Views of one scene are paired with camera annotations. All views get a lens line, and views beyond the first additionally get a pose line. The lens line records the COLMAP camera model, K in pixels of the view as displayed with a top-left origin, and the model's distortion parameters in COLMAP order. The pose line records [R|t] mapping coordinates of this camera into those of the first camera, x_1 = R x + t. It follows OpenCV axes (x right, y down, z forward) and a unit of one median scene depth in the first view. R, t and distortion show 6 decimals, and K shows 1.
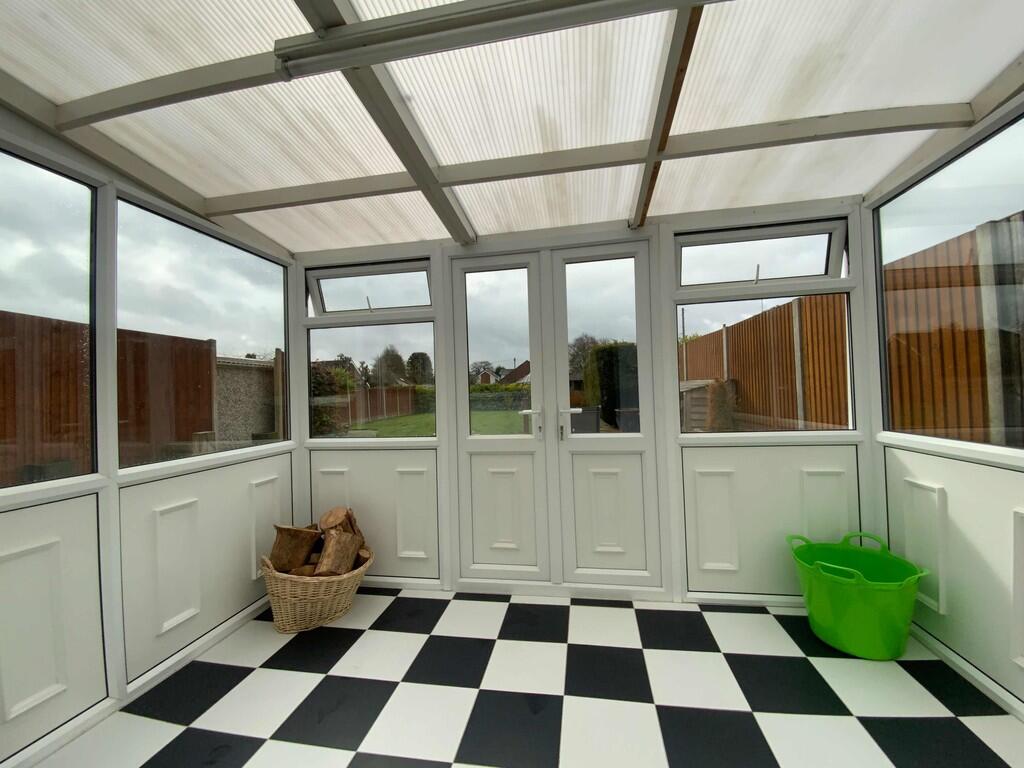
lens RADIAL K [[410.5, 0, 512.0], [0, 410.5, 384.0], [0, 0, 1]] dist [-0.000605, -0.000138]
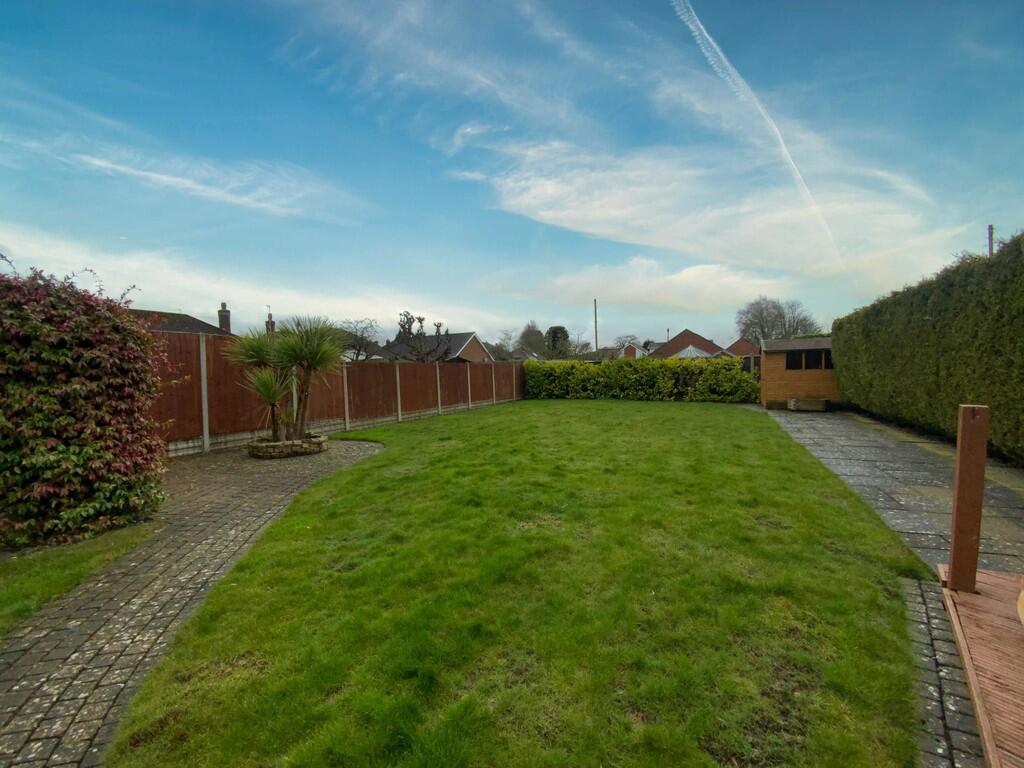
lens RADIAL K [[410.5, 0, 512.0], [0, 410.5, 384.0], [0, 0, 1]] dist [-0.000605, -0.000138]
pose [[0.940277, 0.025472, -0.339457, -0.006066], [-0.005359, 0.998181, 0.060055, 0.001578], [0.340369, -0.054649, 0.938702, 0.145662]]
